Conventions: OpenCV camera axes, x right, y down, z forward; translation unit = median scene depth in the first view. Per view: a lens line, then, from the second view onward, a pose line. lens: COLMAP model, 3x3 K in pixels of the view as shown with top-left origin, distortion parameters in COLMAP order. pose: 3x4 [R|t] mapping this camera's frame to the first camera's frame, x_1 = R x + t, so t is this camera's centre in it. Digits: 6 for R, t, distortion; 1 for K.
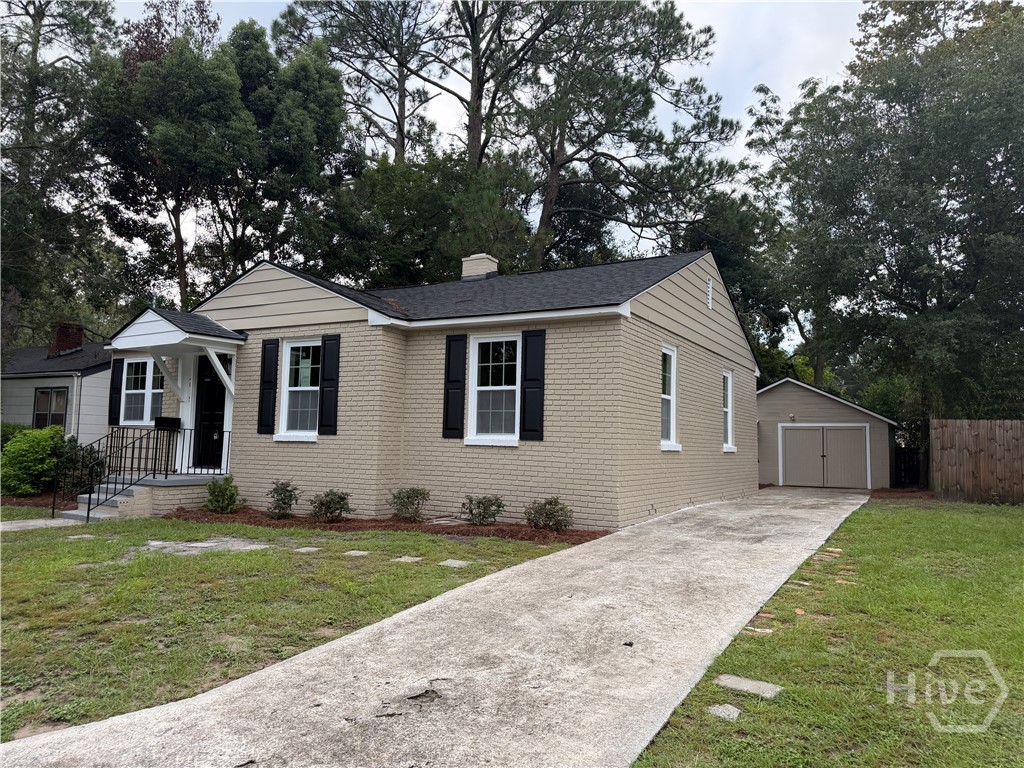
lens RADIAL K [[719.4, 0, 512.8], [0, 719.4, 383.4], [0, 0, 1]] dist [0.054369, -0.052117]
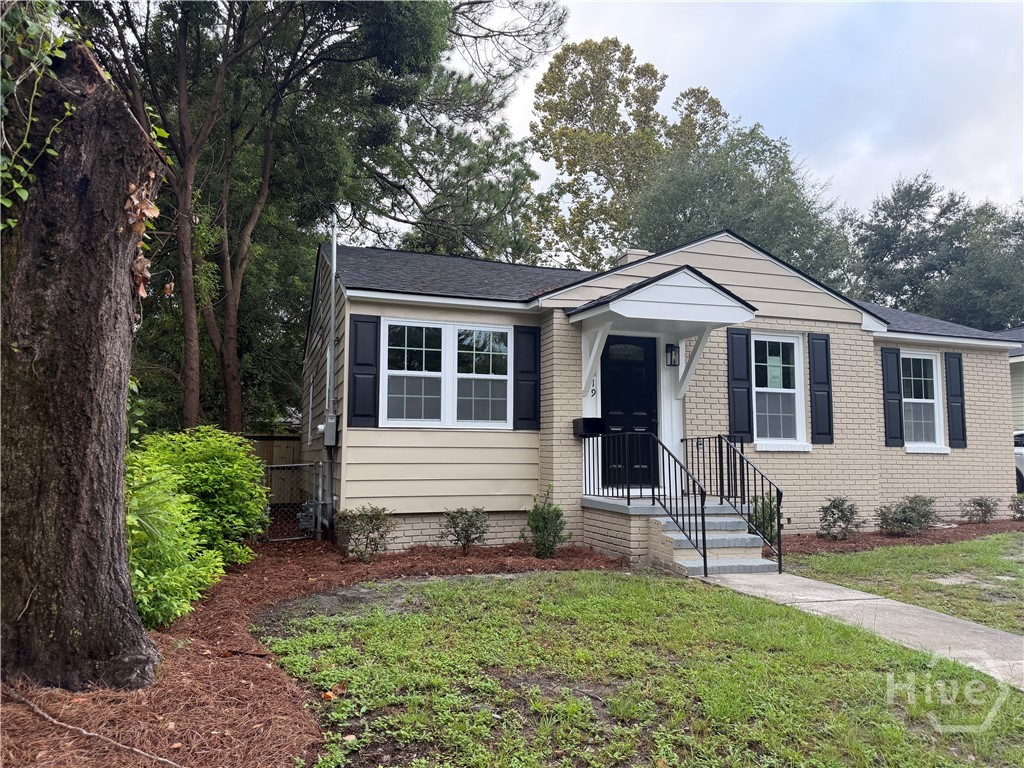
lens RADIAL K [[719.4, 0, 512.1], [0, 719.4, 379.2], [0, 0, 1]] dist [0.054369, -0.052117]
pose [[0.653056, 0.049400, 0.755696, -1.184130], [-0.068505, 0.997633, -0.006014, 0.021627], [-0.754205, -0.047842, 0.654894, 0.685858]]
